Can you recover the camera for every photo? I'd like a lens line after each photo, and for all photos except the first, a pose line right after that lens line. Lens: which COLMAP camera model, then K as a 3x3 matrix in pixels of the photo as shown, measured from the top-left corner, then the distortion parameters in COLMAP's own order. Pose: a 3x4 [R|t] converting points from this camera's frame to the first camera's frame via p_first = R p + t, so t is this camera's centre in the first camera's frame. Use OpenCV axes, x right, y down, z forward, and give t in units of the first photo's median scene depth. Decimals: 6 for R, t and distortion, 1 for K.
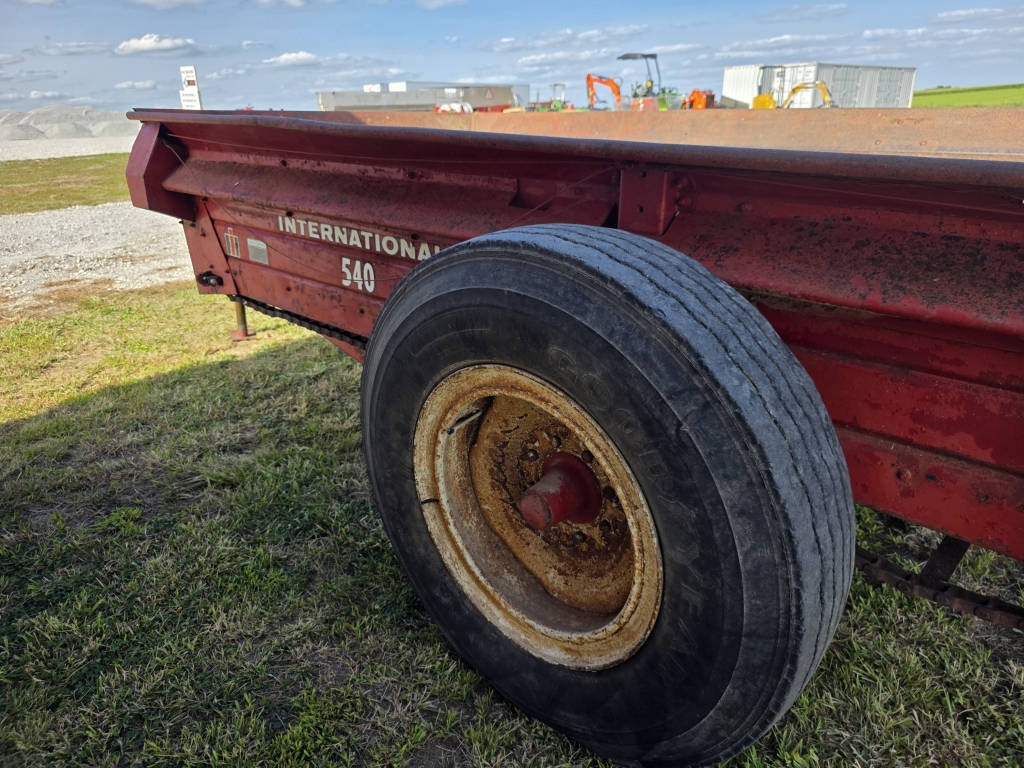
lens RADIAL K [[705.6, 0, 512.0], [0, 705.6, 384.0], [0, 0, 1]] dist [0.000280, -0.004921]
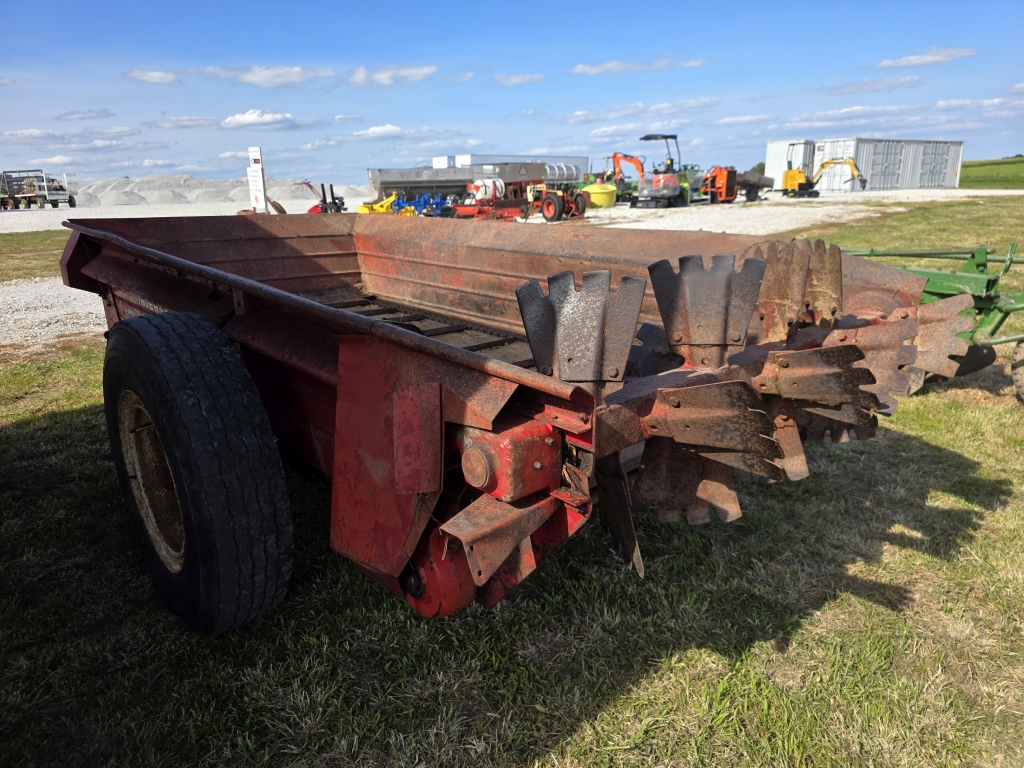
lens RADIAL K [[677.8, 0, 512.0], [0, 677.8, 384.0], [0, 0, 1]] dist [0.003332, 0.000020]
pose [[0.996700, 0.026436, -0.076744, 0.407031], [-0.032354, 0.996512, -0.076925, 0.020418], [0.074443, 0.079154, 0.994079, -0.238270]]
